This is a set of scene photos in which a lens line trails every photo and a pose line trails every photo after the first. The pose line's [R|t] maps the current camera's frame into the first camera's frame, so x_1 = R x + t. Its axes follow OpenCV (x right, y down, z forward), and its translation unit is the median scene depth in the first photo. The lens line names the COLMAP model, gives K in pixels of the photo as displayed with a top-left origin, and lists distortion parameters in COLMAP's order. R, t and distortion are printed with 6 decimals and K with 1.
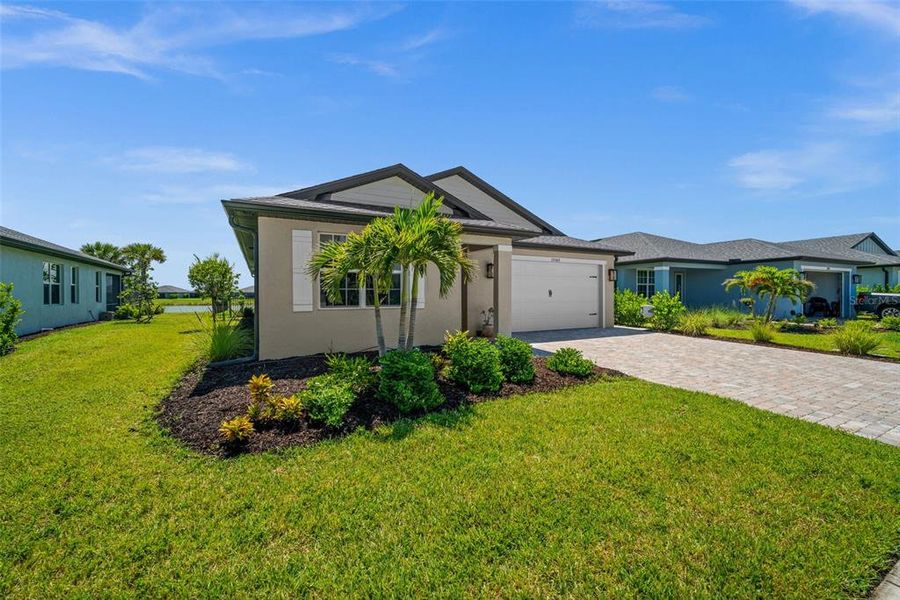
lens RADIAL K [[359.1, 0, 450.3], [0, 359.1, 302.7], [0, 0, 1]] dist [0.001510, 0.000192]
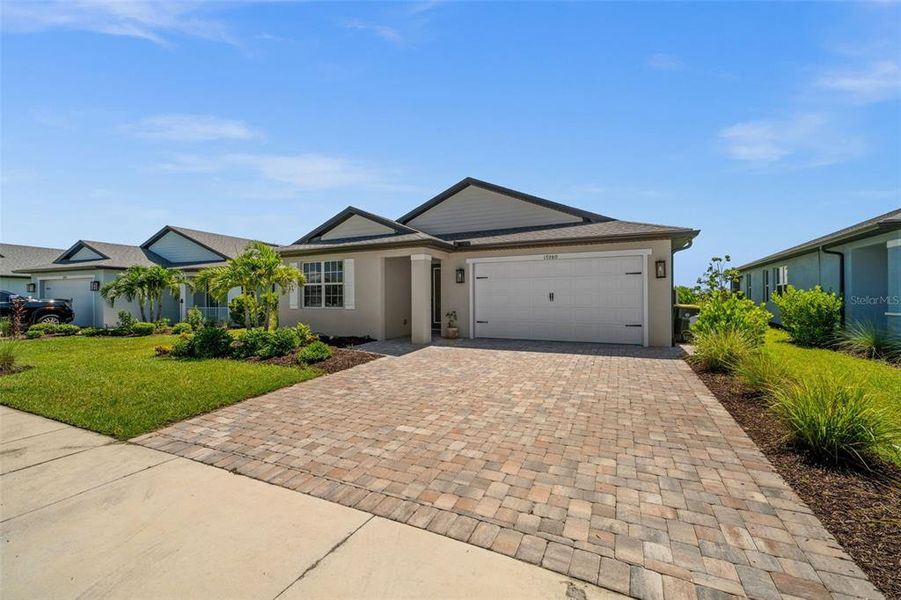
lens RADIAL K [[357.7, 0, 448.1], [0, 357.7, 297.9], [0, 0, 1]] dist [-0.000703, -0.000153]
pose [[0.616768, -0.007077, -0.787113, 0.810333], [-0.016419, 0.999626, -0.021854, -0.001772], [0.786974, 0.026403, 0.616421, 0.301220]]
